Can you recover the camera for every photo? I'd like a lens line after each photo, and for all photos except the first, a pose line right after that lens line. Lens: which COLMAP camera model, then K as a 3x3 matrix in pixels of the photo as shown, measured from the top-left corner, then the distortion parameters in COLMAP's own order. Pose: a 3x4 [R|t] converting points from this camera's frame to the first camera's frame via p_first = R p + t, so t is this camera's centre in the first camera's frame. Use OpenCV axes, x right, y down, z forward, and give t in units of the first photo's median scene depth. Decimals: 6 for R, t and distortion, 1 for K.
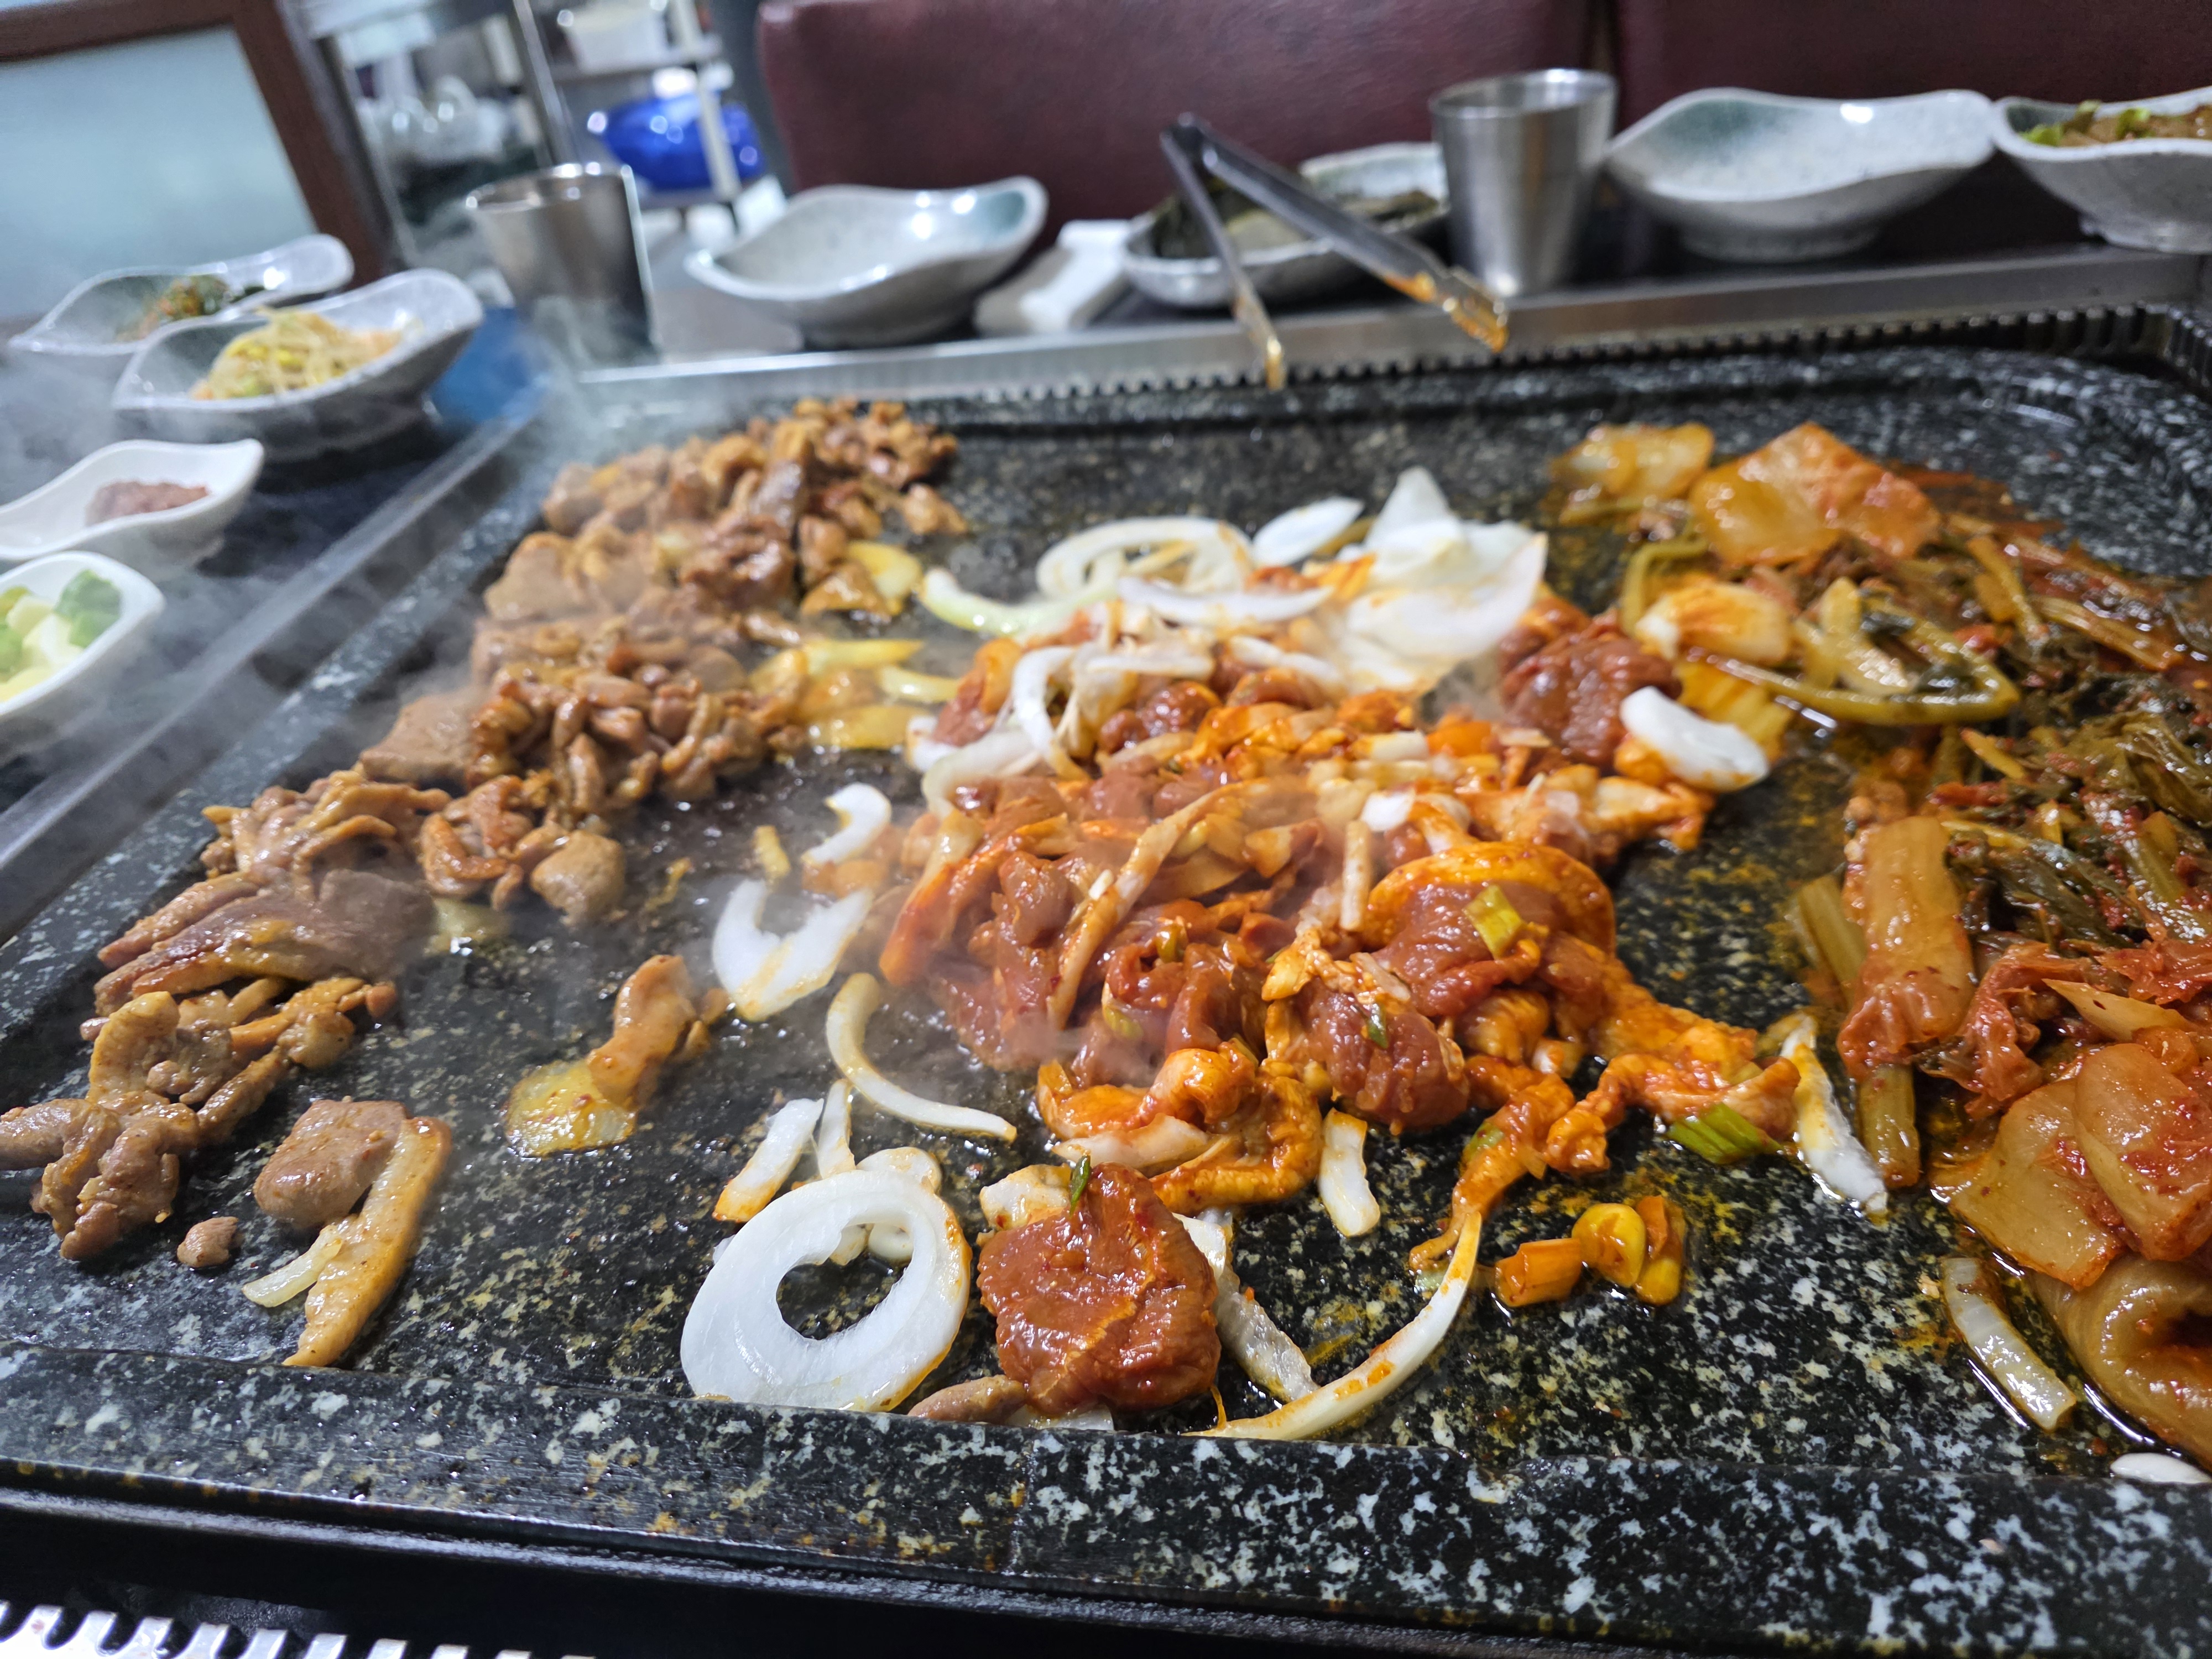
lens RADIAL K [[1486.2, 0, 1106.0], [0, 1486.2, 829.5], [0, 0, 1]] dist [-0.012191, -0.003865]
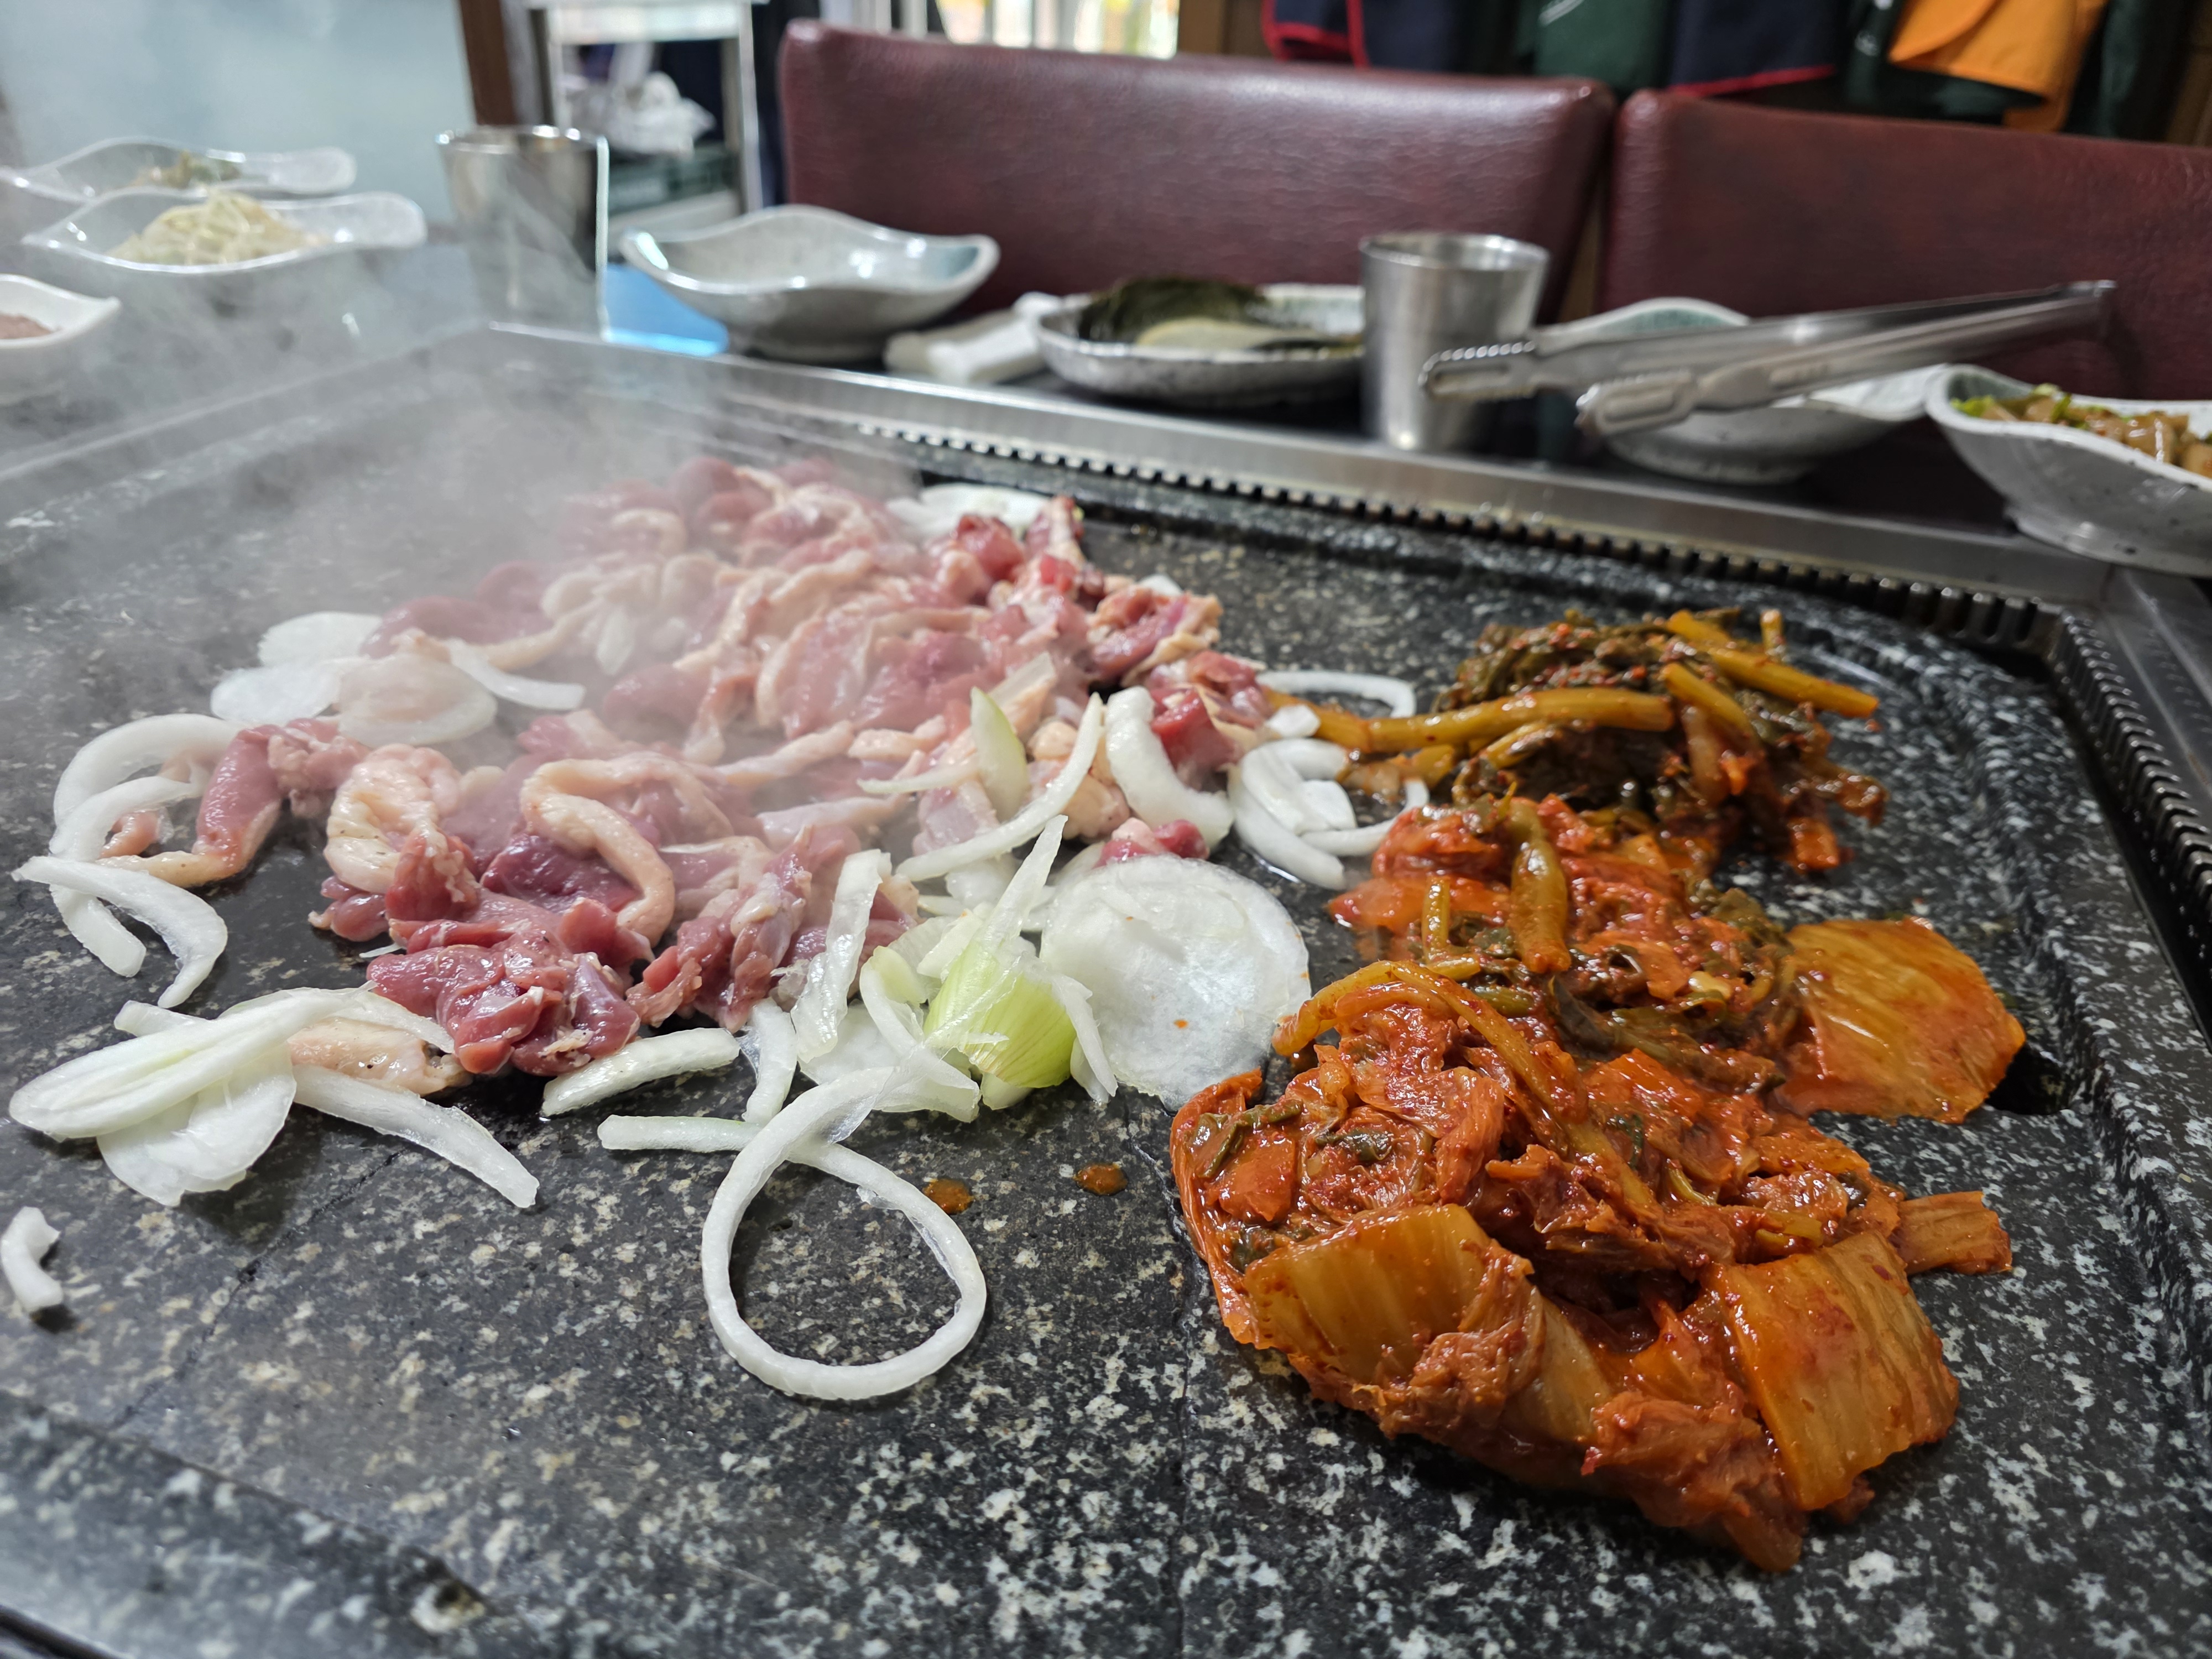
lens RADIAL K [[1486.2, 0, 1106.0], [0, 1486.2, 829.5], [0, 0, 1]] dist [-0.012191, -0.003865]
pose [[0.968798, 0.240276, -0.060803, 0.240827], [-0.244099, 0.967499, -0.066047, -0.011461], [0.042957, 0.078828, 0.995962, 0.058225]]
